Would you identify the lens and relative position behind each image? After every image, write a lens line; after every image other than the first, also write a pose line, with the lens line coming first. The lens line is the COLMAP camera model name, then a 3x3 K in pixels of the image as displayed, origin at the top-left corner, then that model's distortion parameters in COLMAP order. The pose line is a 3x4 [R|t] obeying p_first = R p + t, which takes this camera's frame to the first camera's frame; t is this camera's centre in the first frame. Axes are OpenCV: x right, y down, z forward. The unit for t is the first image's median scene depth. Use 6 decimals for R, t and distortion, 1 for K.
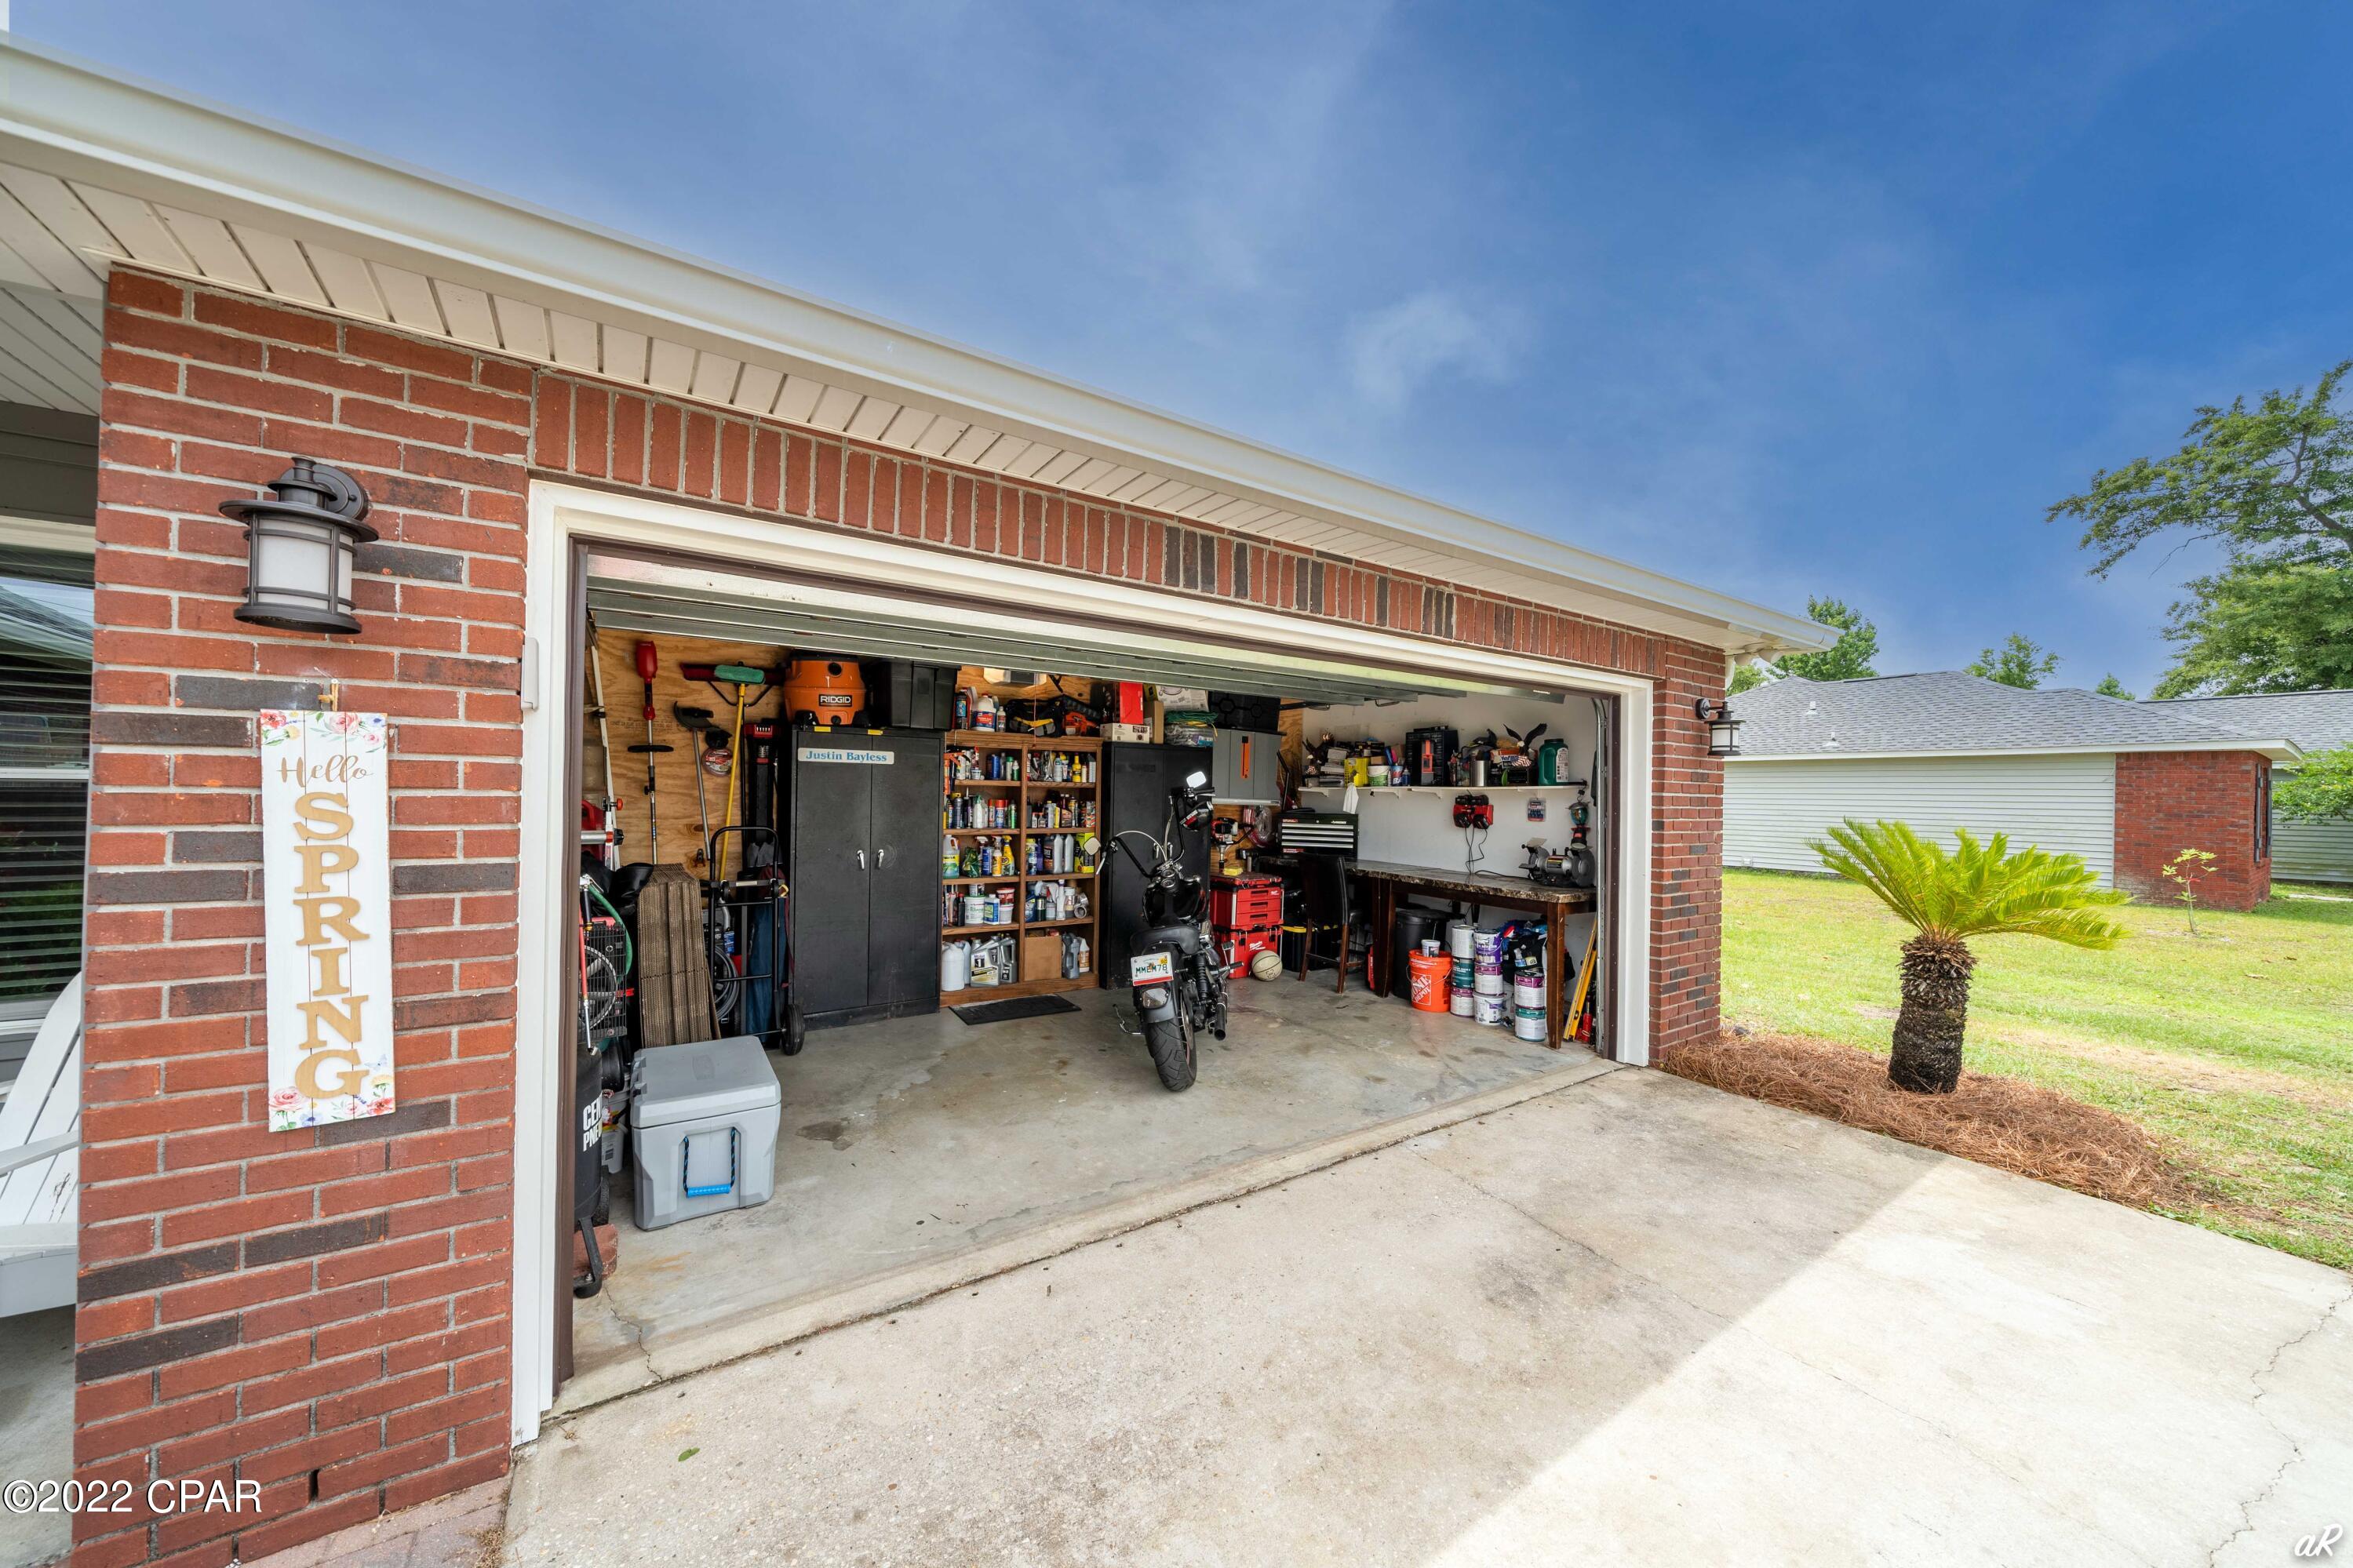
lens RADIAL K [[807.0, 0, 1186.2], [0, 807.0, 792.7], [0, 0, 1]] dist [-0.004941, -0.000909]
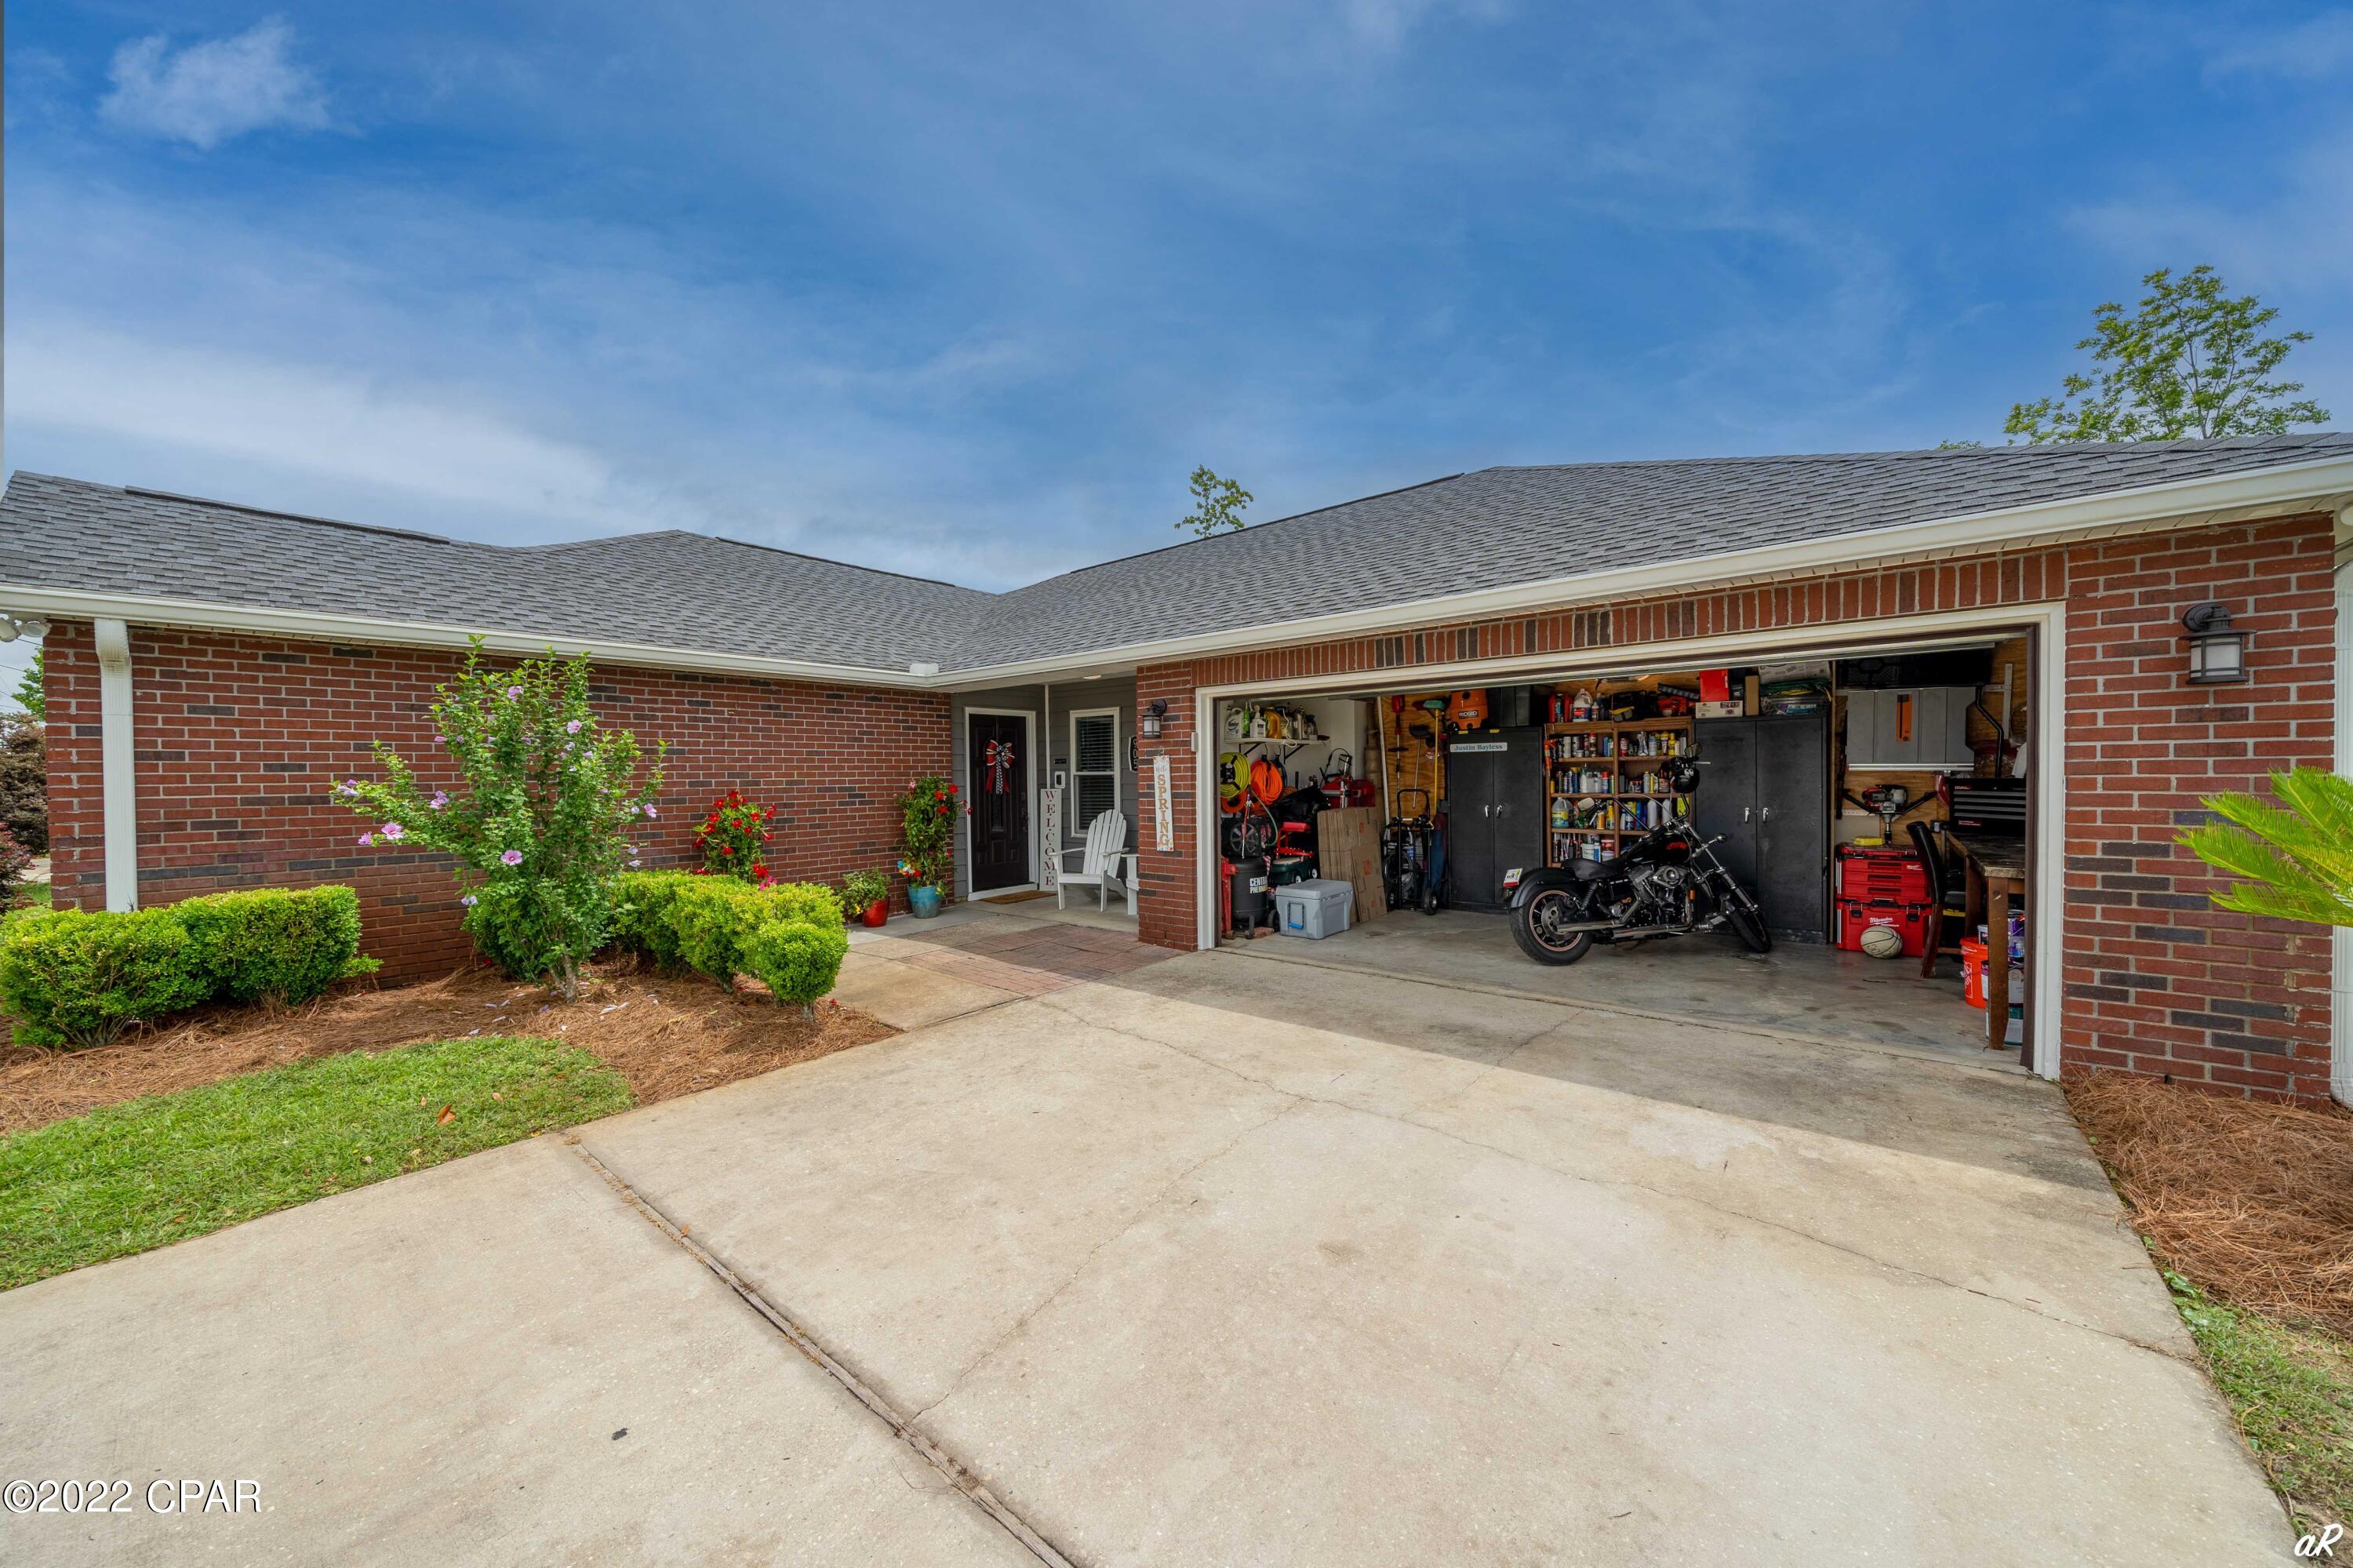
lens RADIAL K [[807.2, 0, 1174.2], [0, 807.2, 794.1], [0, 0, 1]] dist [-0.004941, -0.000909]
pose [[0.293923, 0.001869, -0.955827, 1.319491], [0.022140, 0.999716, 0.008763, 0.029322], [0.955573, -0.023738, 0.293798, -0.093628]]
